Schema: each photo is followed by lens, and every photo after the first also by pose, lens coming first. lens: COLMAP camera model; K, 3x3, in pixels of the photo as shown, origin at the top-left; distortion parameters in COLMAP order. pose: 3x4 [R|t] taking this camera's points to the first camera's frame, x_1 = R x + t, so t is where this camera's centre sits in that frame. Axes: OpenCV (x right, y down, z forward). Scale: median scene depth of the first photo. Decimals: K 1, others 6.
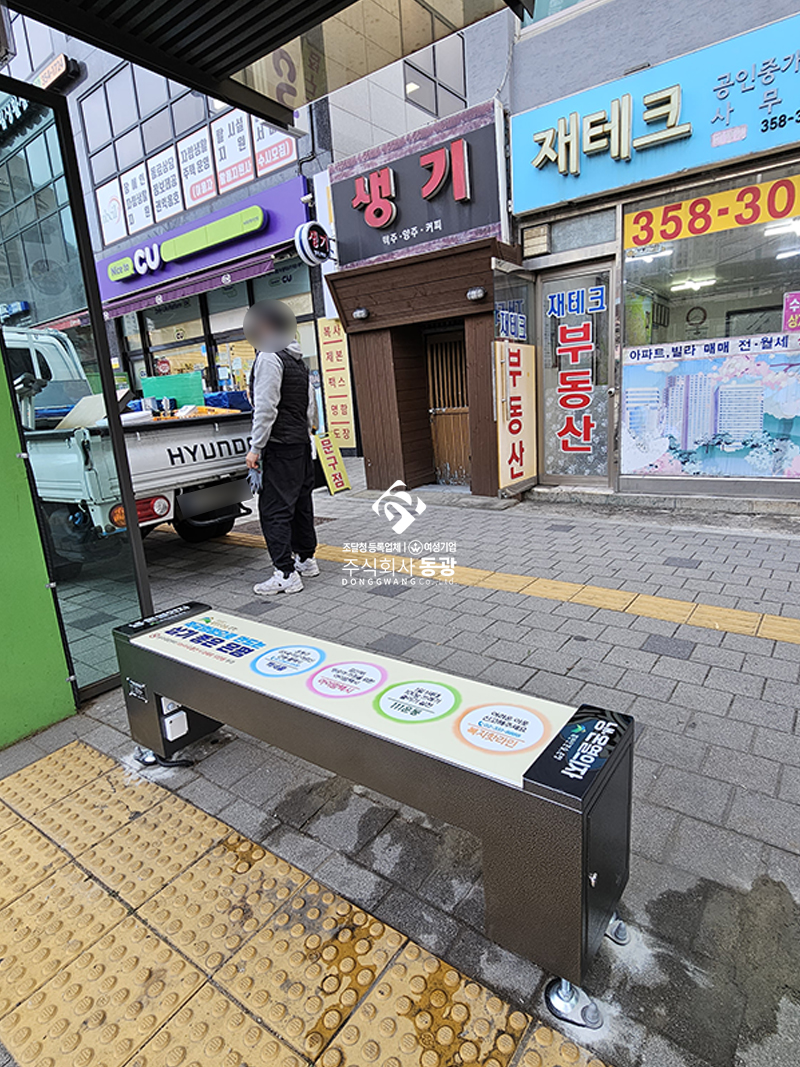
lens RADIAL K [[566.9, 0, 425.6], [0, 566.9, 530.9], [0, 0, 1]] dist [-0.007793, 0.000684]
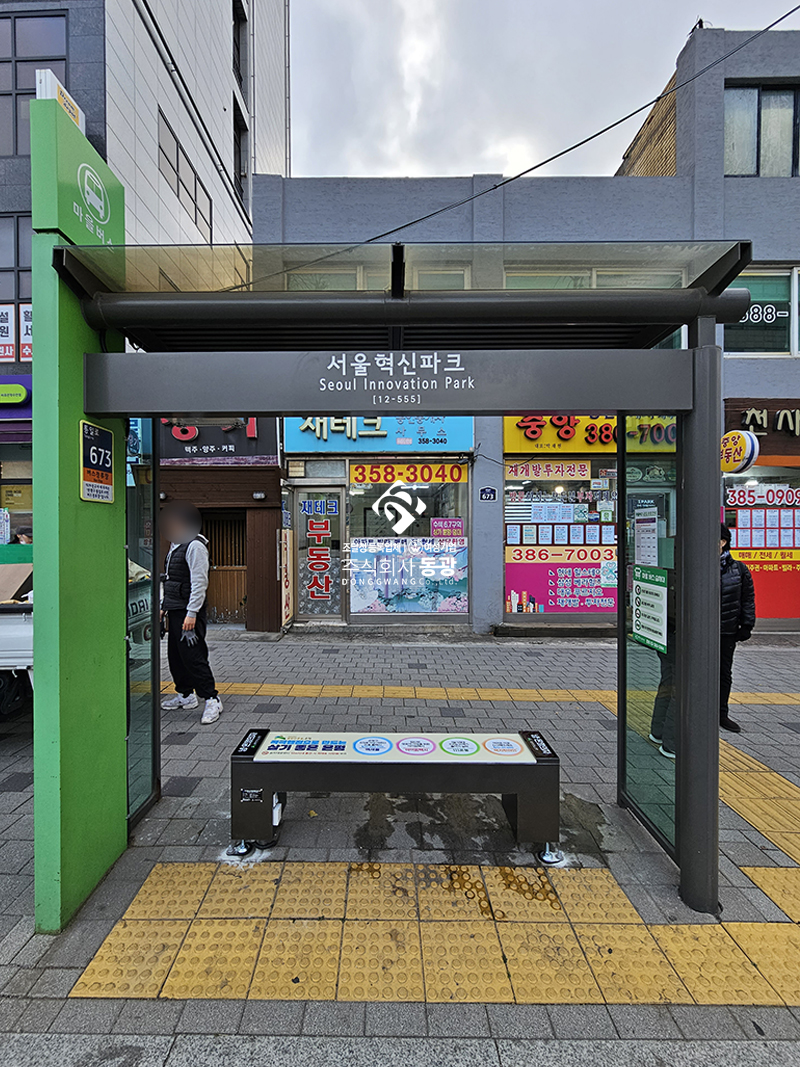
lens RADIAL K [[431.9, 0, 381.8], [0, 431.9, 540.6], [0, 0, 1]] dist [-0.007188, 0.001169]
pose [[0.828826, 0.053243, 0.556967, -0.421992], [0.080605, 0.973715, -0.213031, -0.048576], [-0.553669, 0.221460, 0.802749, -0.117731]]
